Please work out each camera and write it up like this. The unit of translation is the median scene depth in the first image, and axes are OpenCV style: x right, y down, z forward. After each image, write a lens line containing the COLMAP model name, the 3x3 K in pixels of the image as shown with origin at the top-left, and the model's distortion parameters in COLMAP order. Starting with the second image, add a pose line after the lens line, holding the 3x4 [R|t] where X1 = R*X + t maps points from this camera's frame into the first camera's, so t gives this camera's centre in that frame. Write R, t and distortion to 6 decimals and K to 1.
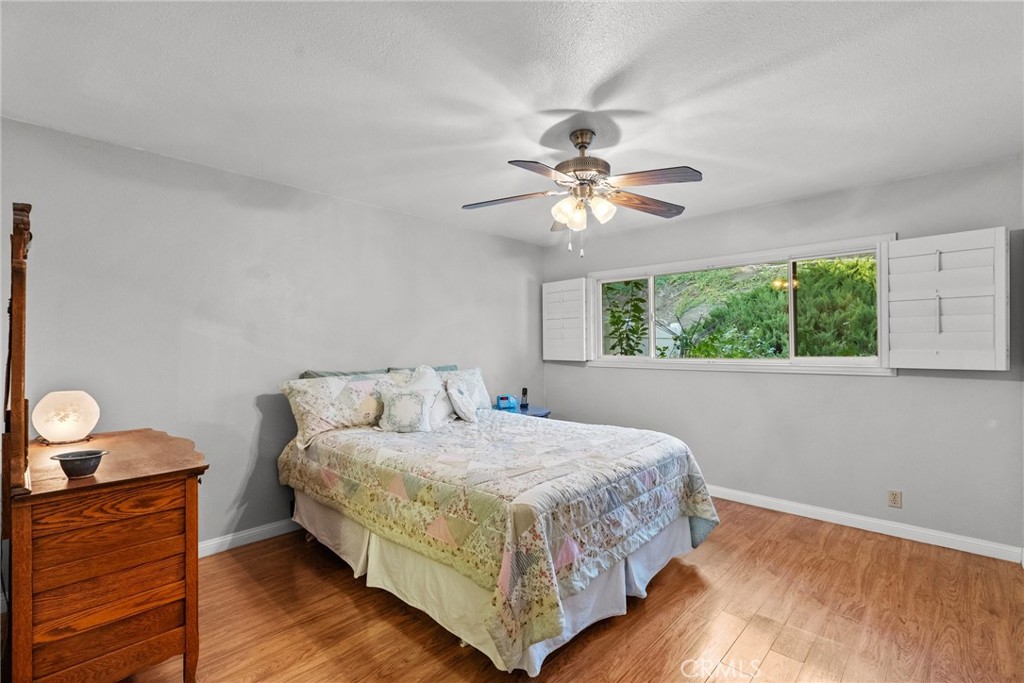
lens RADIAL K [[458.4, 0, 512.0], [0, 458.4, 341.5], [0, 0, 1]] dist [-0.000276, 0.000067]
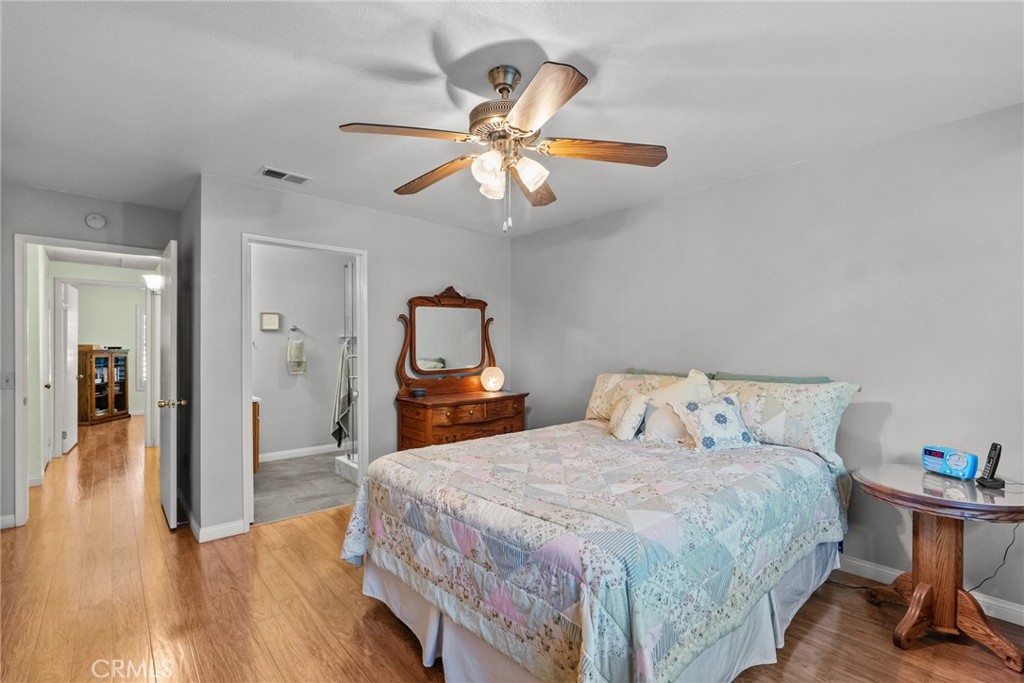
lens RADIAL K [[462.2, 0, 511.4], [0, 462.2, 348.2], [0, 0, 1]] dist [-0.001326, 0.000254]
pose [[-0.092931, 0.004936, -0.995660, 0.976838], [0.008564, 0.999955, 0.004158, 0.010693], [0.995636, -0.008141, -0.092969, 1.131463]]
